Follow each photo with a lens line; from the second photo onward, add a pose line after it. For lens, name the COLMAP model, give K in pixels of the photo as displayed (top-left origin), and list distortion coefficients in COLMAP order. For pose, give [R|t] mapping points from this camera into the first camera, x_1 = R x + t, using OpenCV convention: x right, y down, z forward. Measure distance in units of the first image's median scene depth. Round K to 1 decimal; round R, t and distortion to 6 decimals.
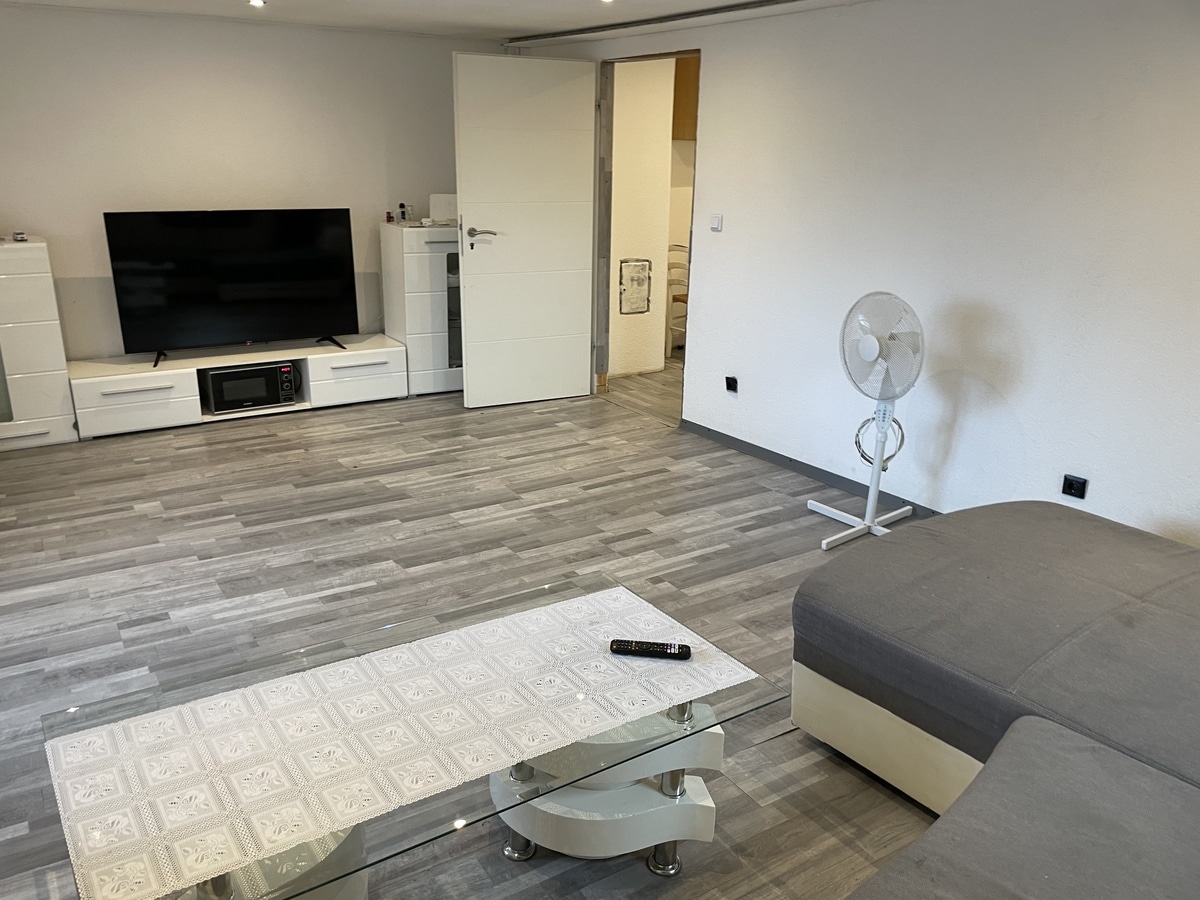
lens RADIAL K [[945.7, 0, 599.3], [0, 945.7, 451.6], [0, 0, 1]] dist [0.013036, 0.000239]
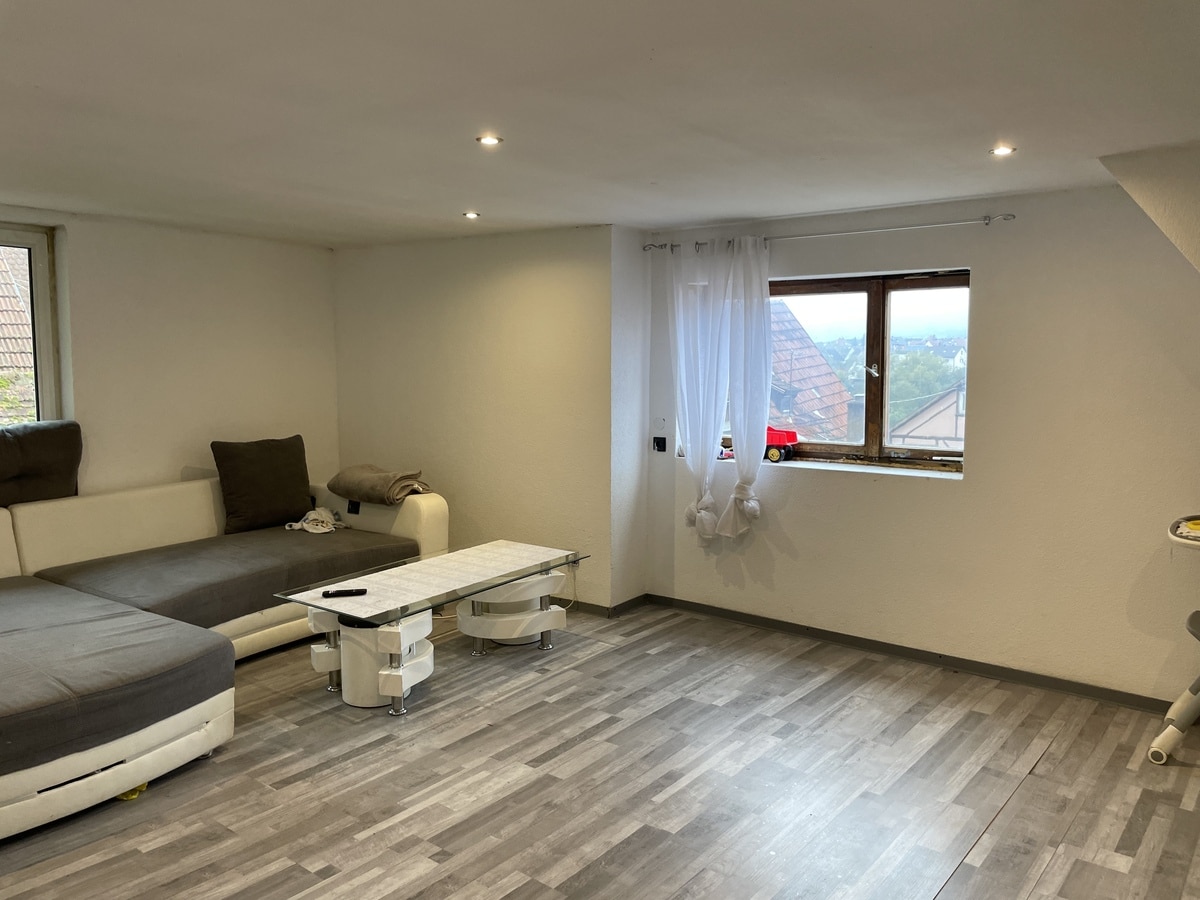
lens RADIAL K [[945.7, 0, 600.3], [0, 945.7, 448.4], [0, 0, 1]] dist [0.013036, 0.000239]
pose [[-0.955465, 0.001963, -0.295097, 0.075574], [-0.113298, 0.920903, 0.372963, -0.488180], [0.272488, 0.389787, -0.879668, 1.613053]]
